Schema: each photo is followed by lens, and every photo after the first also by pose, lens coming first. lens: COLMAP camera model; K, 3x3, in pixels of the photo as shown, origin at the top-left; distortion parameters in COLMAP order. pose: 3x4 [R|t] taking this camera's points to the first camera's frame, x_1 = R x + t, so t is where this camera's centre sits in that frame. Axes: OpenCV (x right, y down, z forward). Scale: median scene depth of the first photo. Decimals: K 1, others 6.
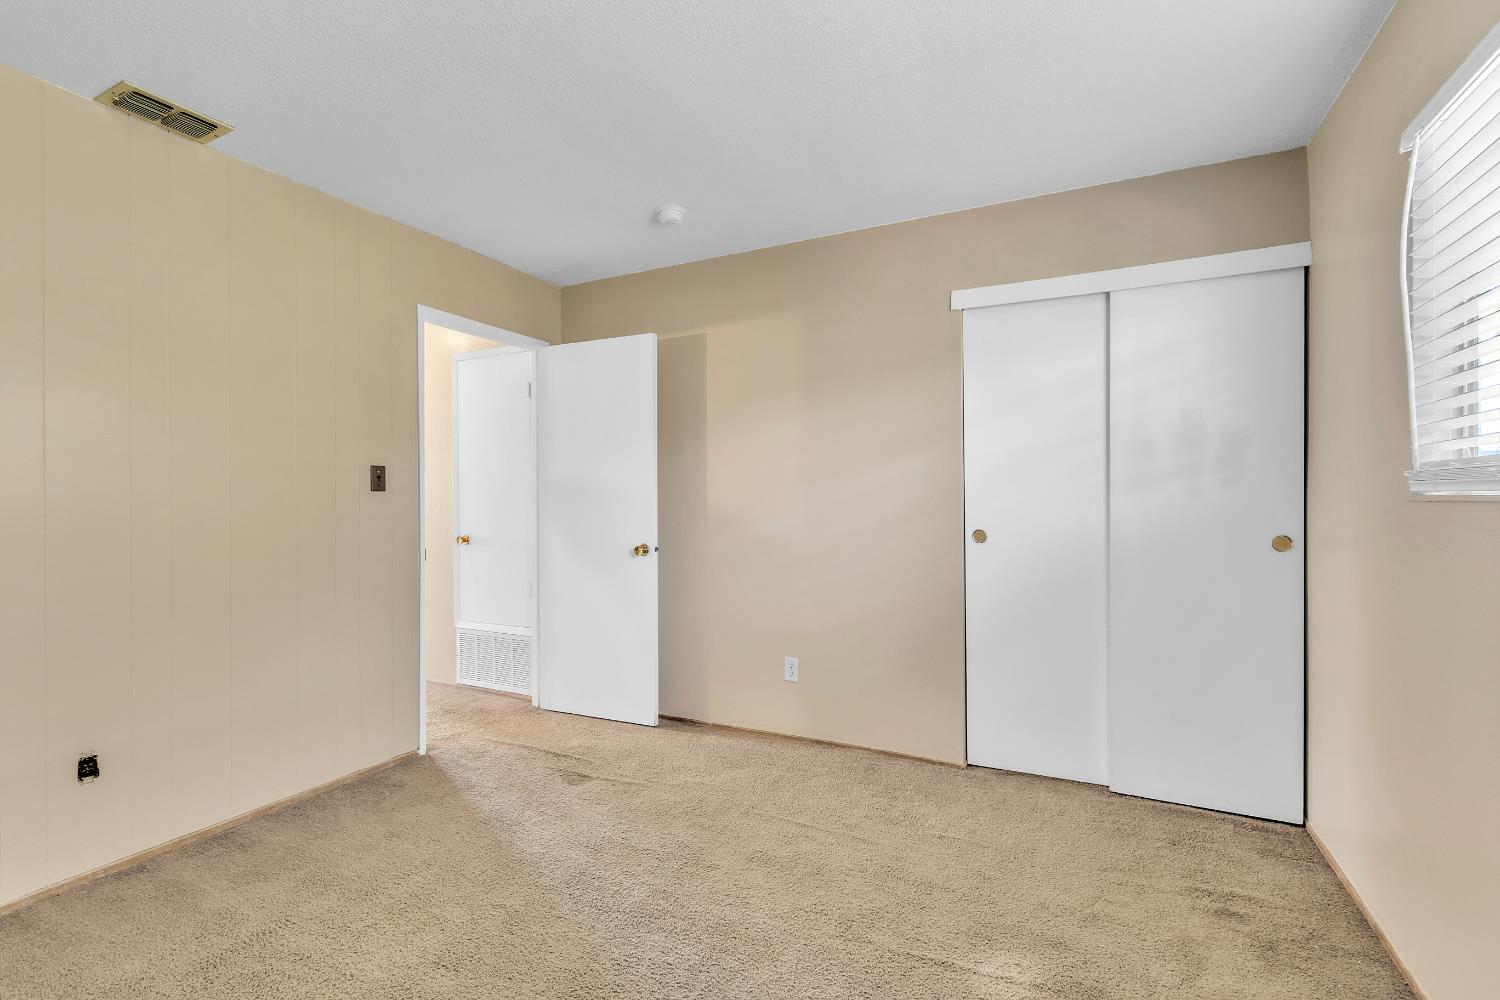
lens RADIAL K [[675.9, 0, 754.7], [0, 675.9, 499.8], [0, 0, 1]] dist [-0.001670, 0.000005]
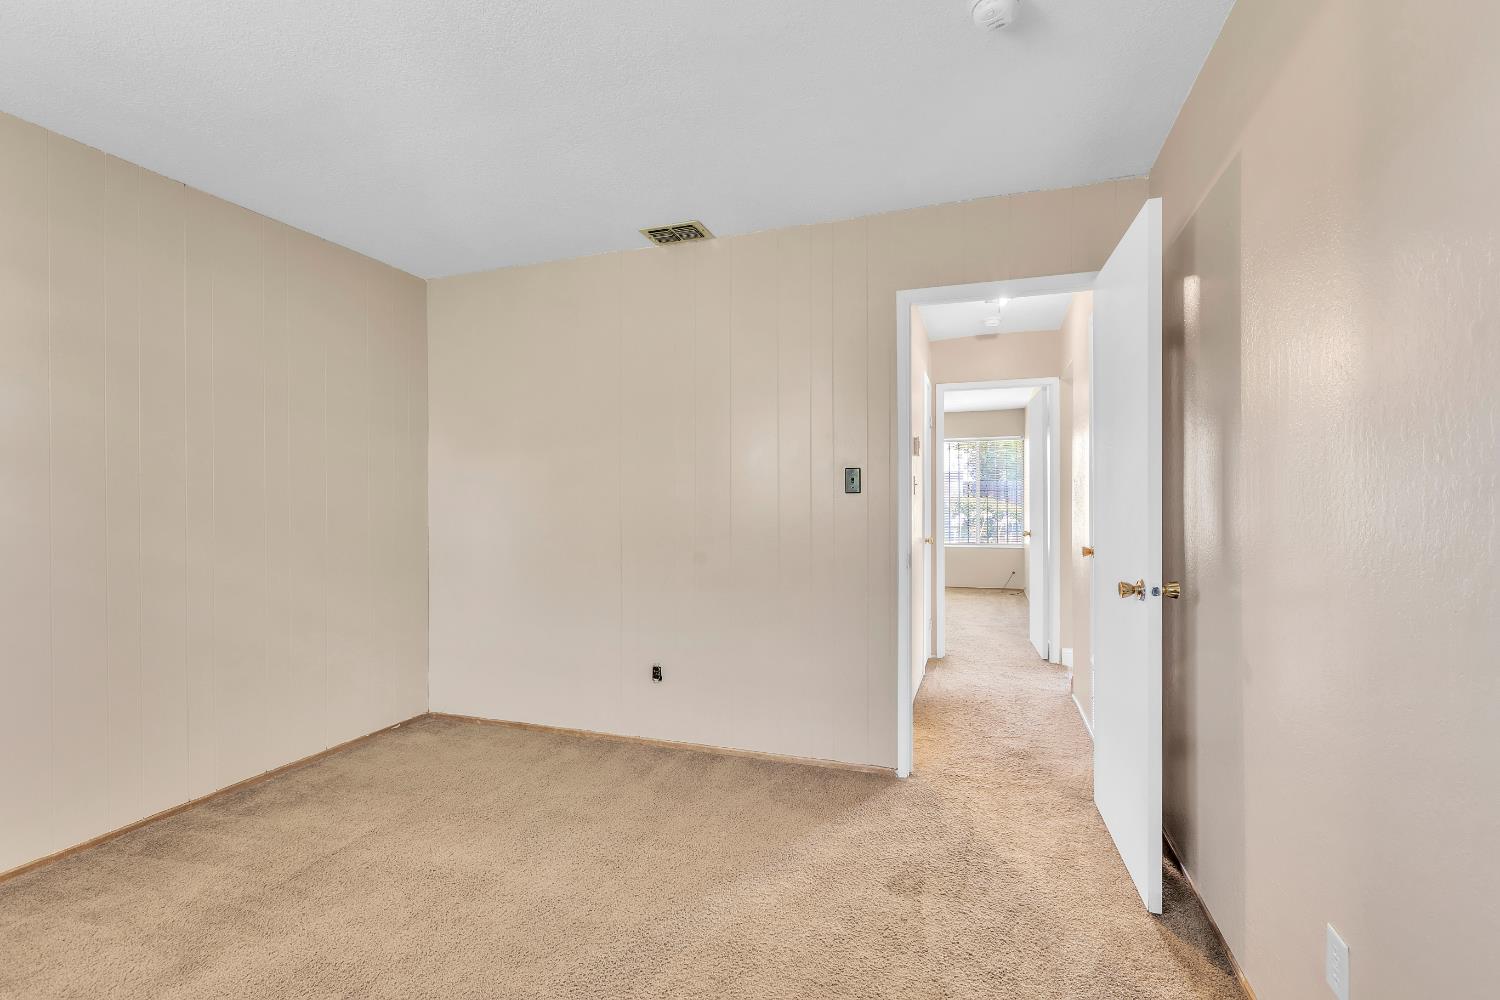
lens RADIAL K [[675.9, 0, 753.7], [0, 675.9, 500.1], [0, 0, 1]] dist [-0.001670, 0.000005]
pose [[0.126760, -0.005265, -0.991919, 0.441326], [0.004248, 0.999980, -0.004765, 0.002470], [0.991924, -0.003610, 0.126779, 0.755932]]
